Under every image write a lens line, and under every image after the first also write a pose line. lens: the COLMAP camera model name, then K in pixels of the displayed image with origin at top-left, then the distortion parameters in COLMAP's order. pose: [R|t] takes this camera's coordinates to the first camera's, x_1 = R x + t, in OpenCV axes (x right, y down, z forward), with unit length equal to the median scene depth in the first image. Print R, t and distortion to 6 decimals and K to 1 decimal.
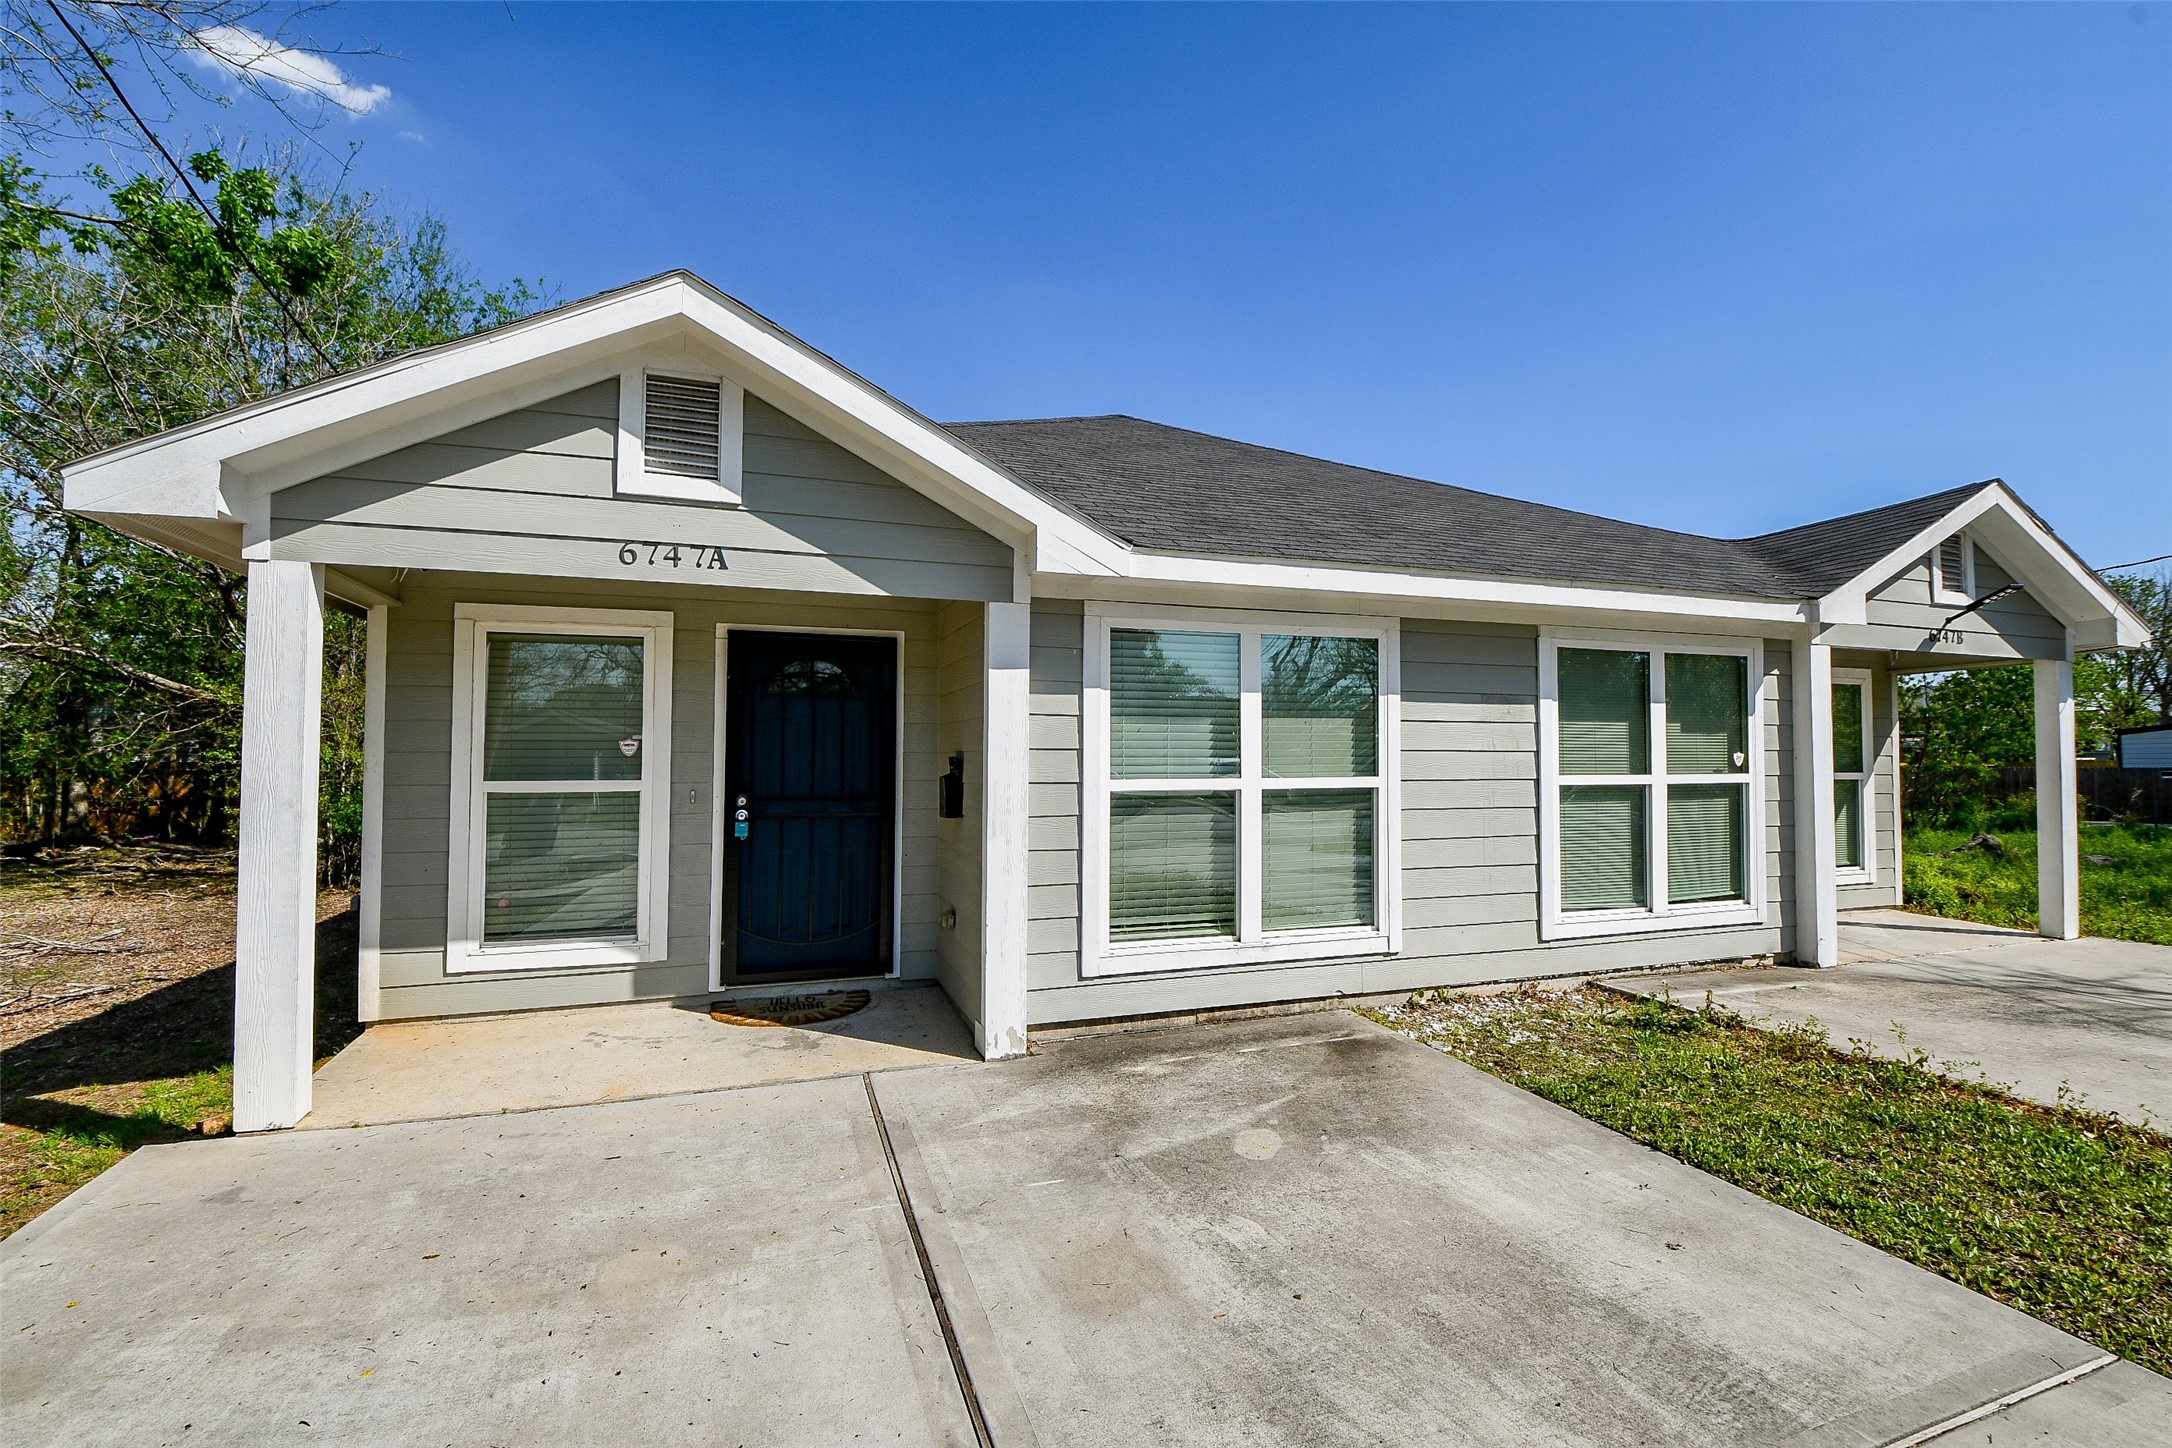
lens RADIAL K [[960.5, 0, 1102.0], [0, 960.5, 723.8], [0, 0, 1]] dist [0.019775, -0.021510]
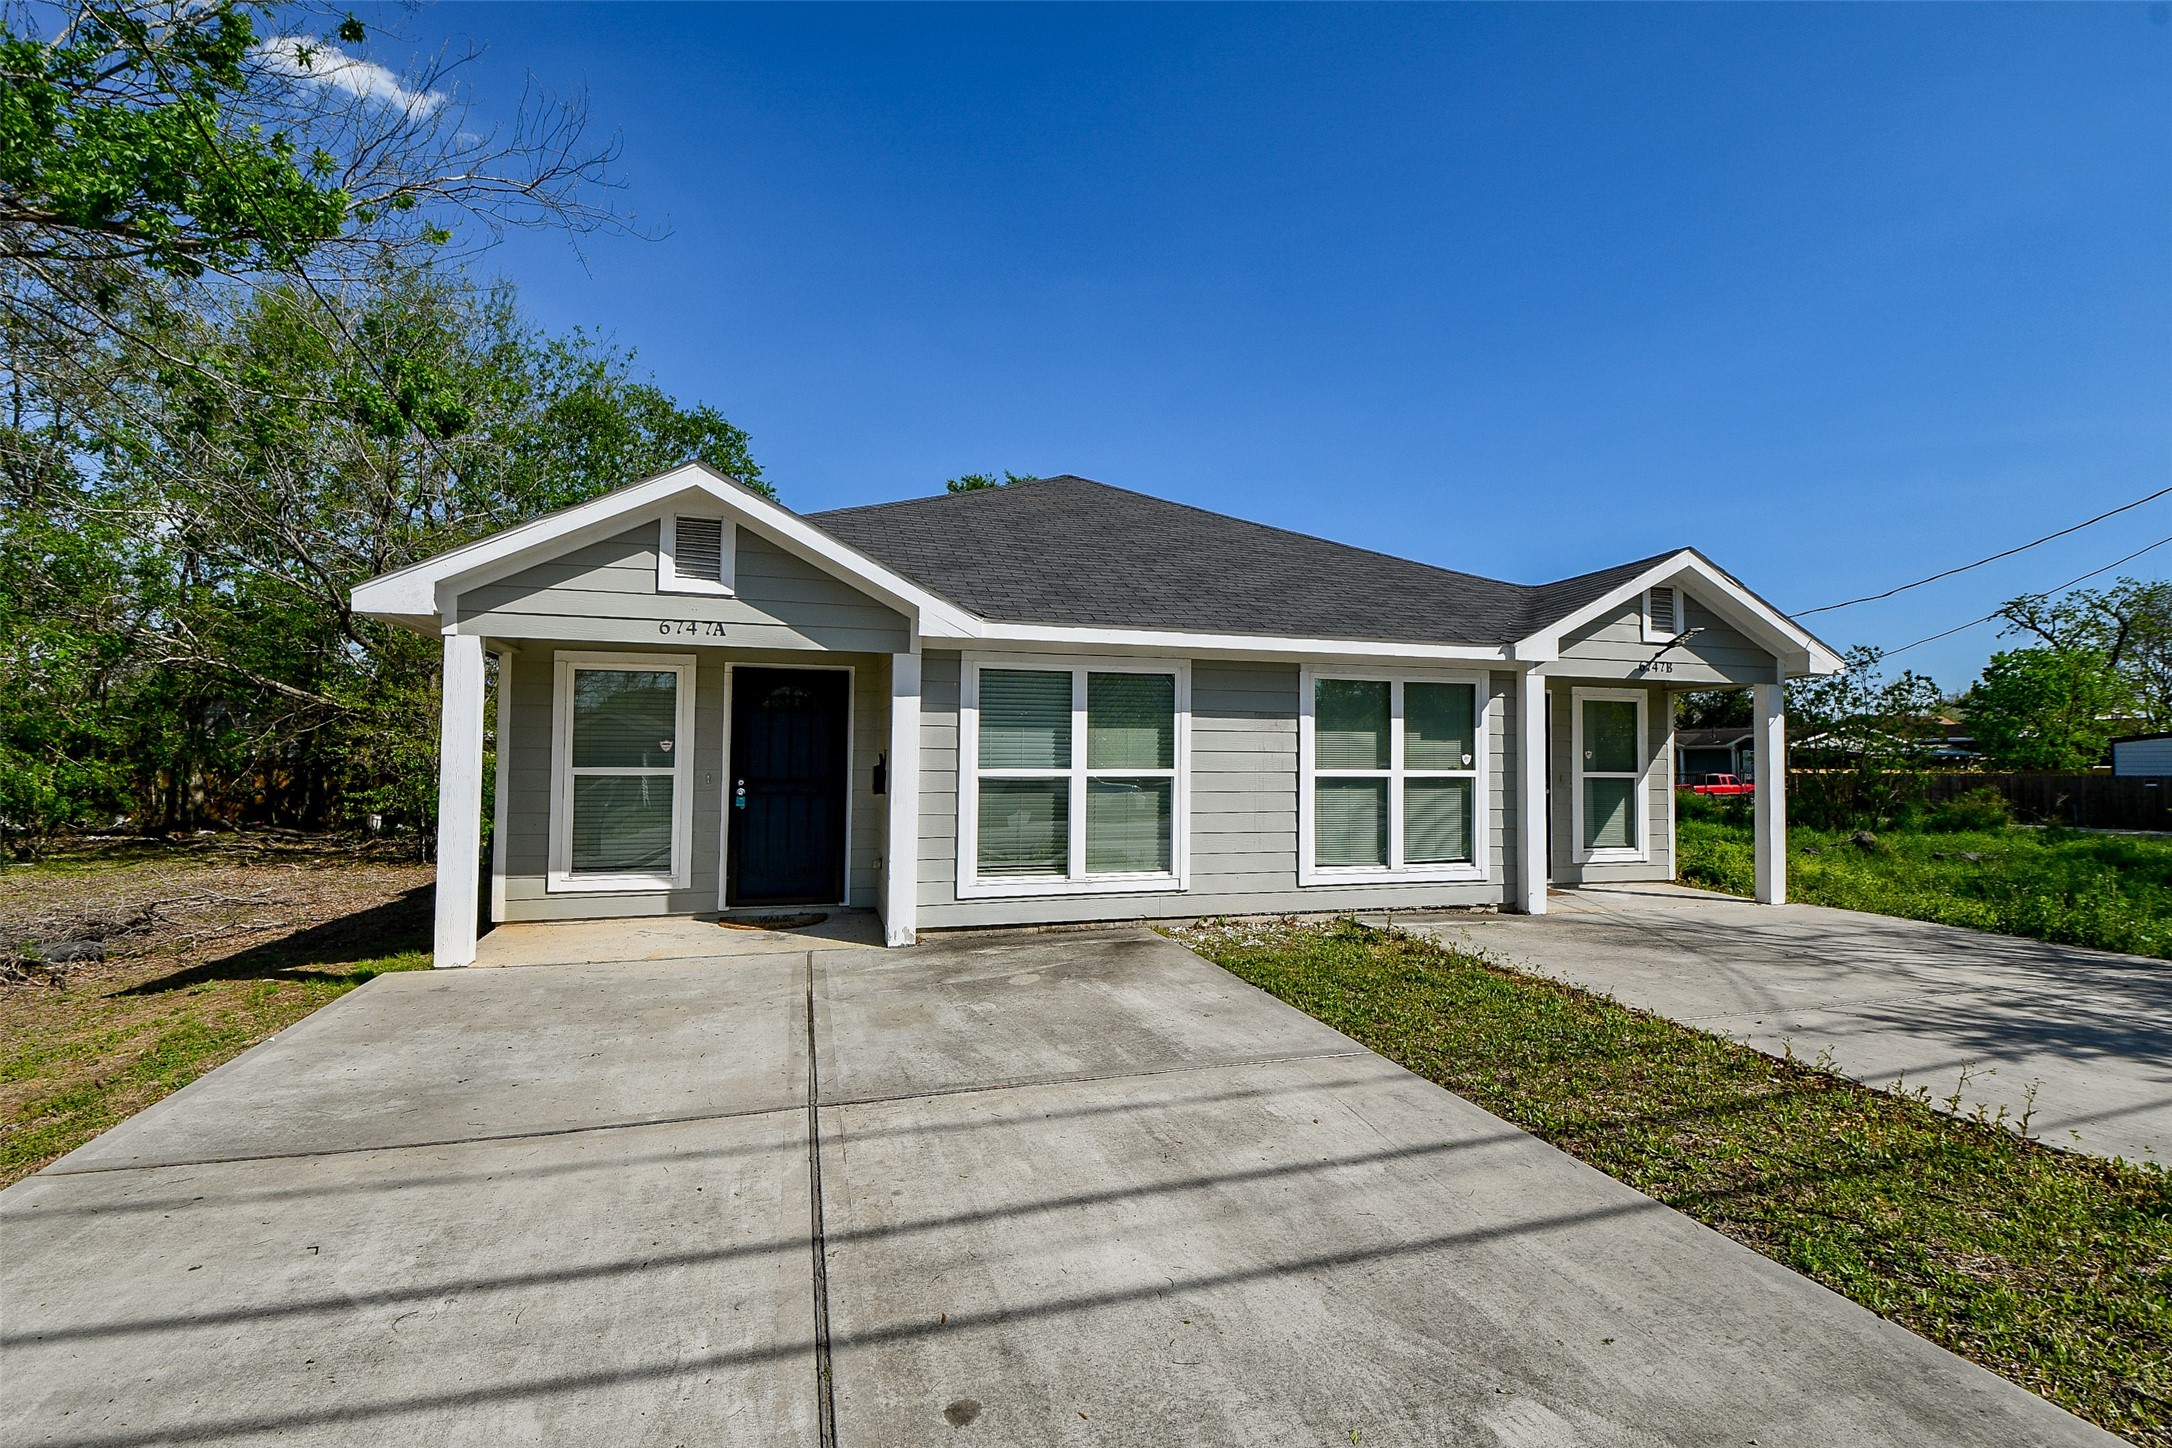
lens RADIAL K [[934.1, 0, 1086.0], [0, 934.1, 724.0], [0, 0, 1]] dist [0.035954, -0.027759]
pose [[0.998980, 0.004825, -0.044891, 0.218151], [-0.004931, 0.999985, -0.002255, -0.009027], [0.044879, 0.002474, 0.998989, -0.415106]]
